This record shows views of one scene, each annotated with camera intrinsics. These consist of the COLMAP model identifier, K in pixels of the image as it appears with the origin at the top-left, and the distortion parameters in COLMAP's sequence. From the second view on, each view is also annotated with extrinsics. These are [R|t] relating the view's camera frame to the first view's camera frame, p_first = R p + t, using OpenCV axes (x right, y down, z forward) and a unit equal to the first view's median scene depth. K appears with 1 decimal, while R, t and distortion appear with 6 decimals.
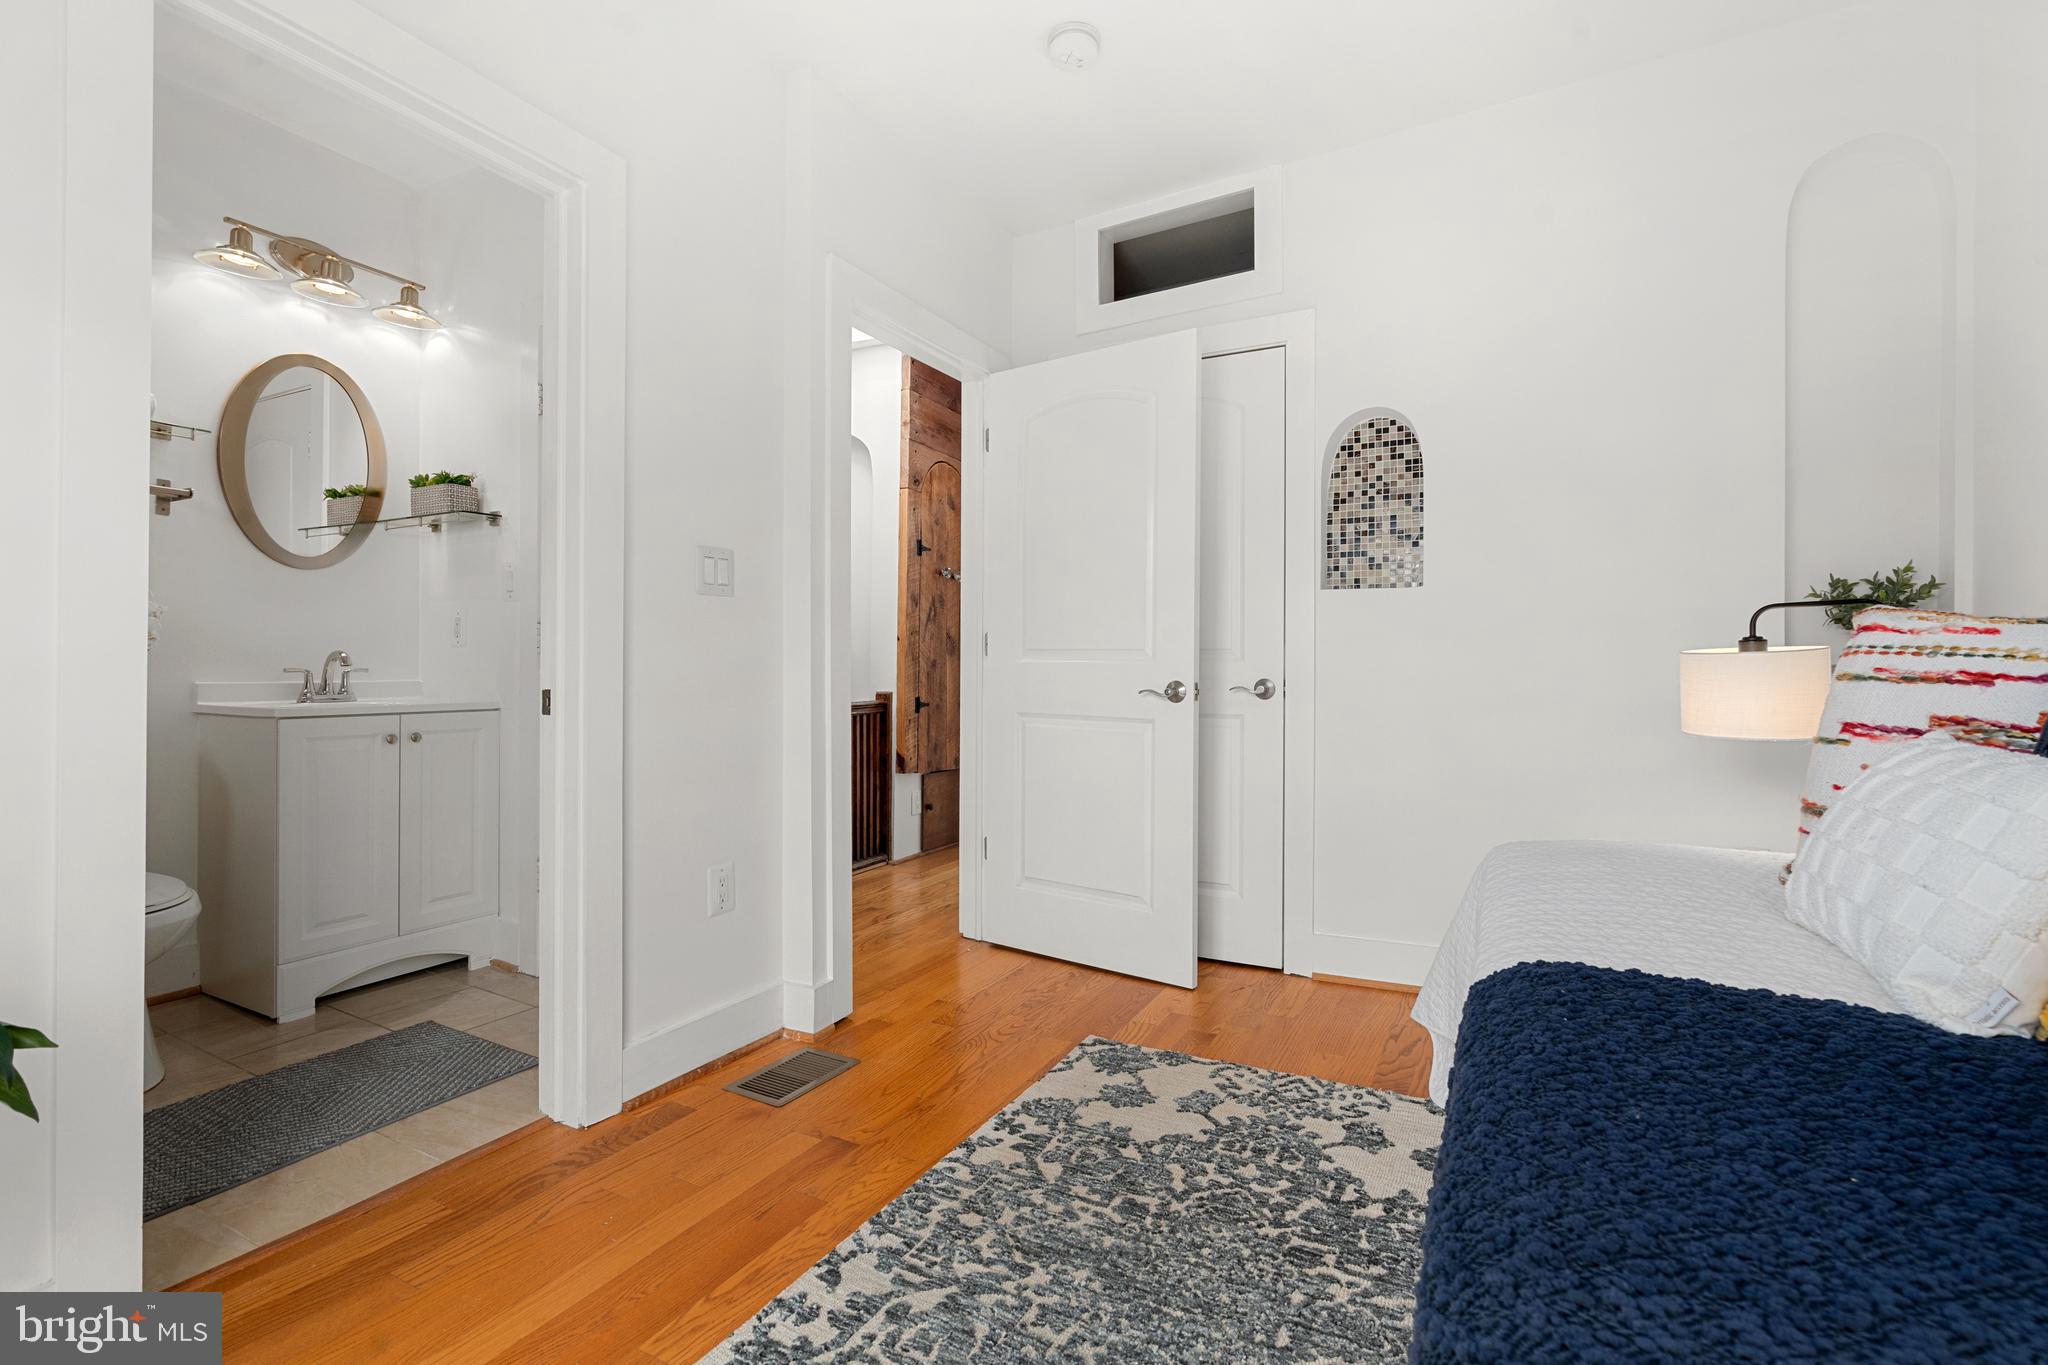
lens RADIAL K [[925.3, 0, 1038.0], [0, 925.3, 672.0], [0, 0, 1]] dist [-0.009110, 0.003544]
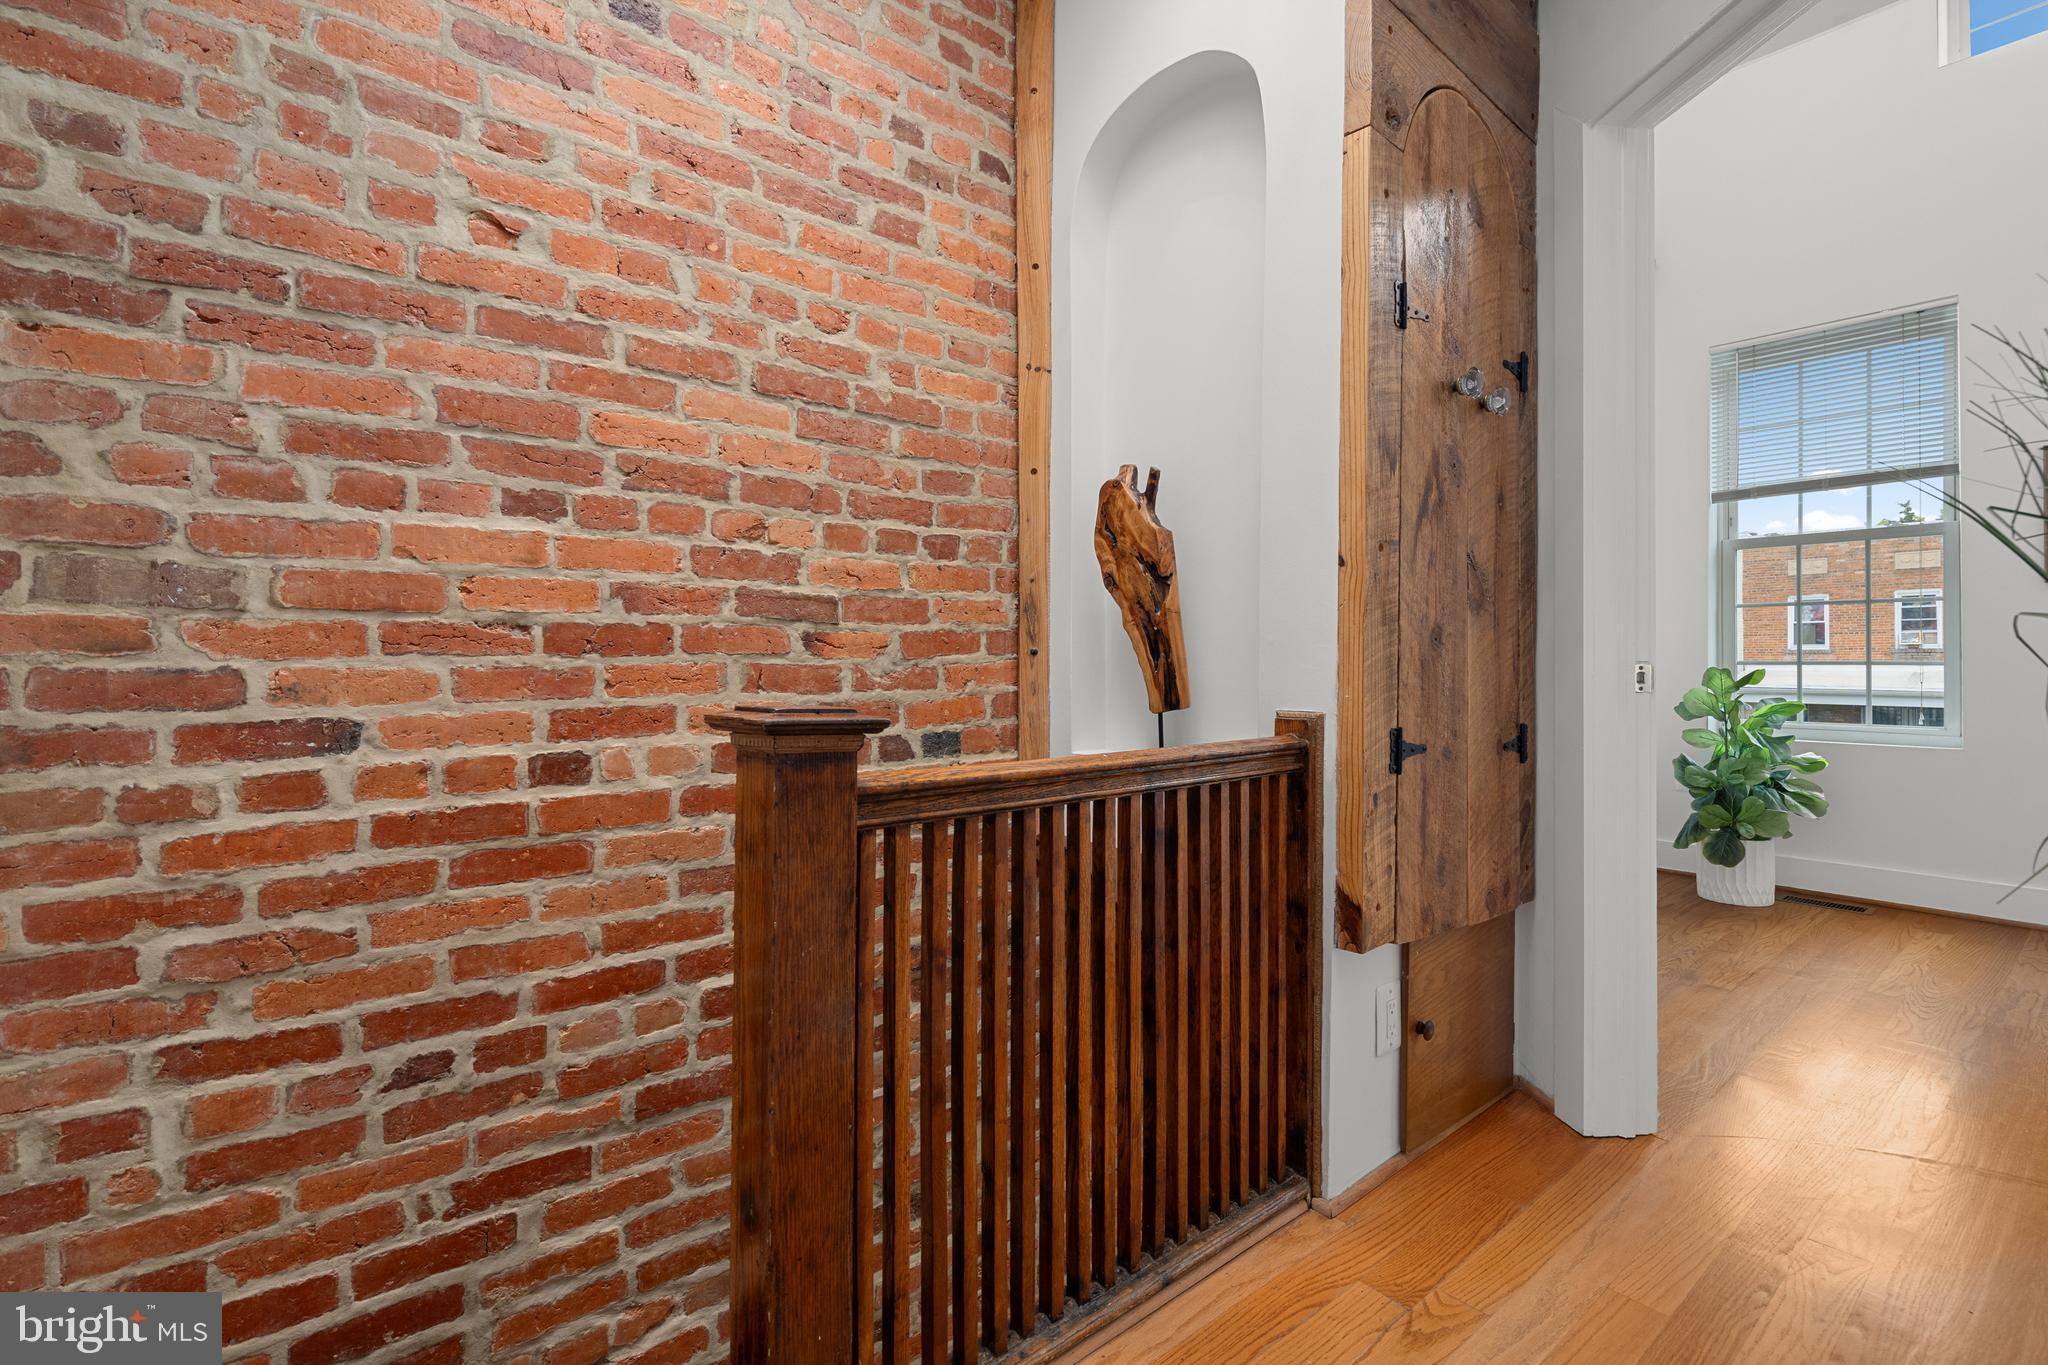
lens RADIAL K [[925.3, 0, 1024.3], [0, 925.3, 676.8], [0, 0, 1]] dist [-0.009110, 0.003544]
pose [[0.914853, 0.001626, -0.403784, -0.117852], [0.000689, 0.999984, 0.005587, 0.005370], [0.403786, -0.005389, 0.914837, 0.623336]]
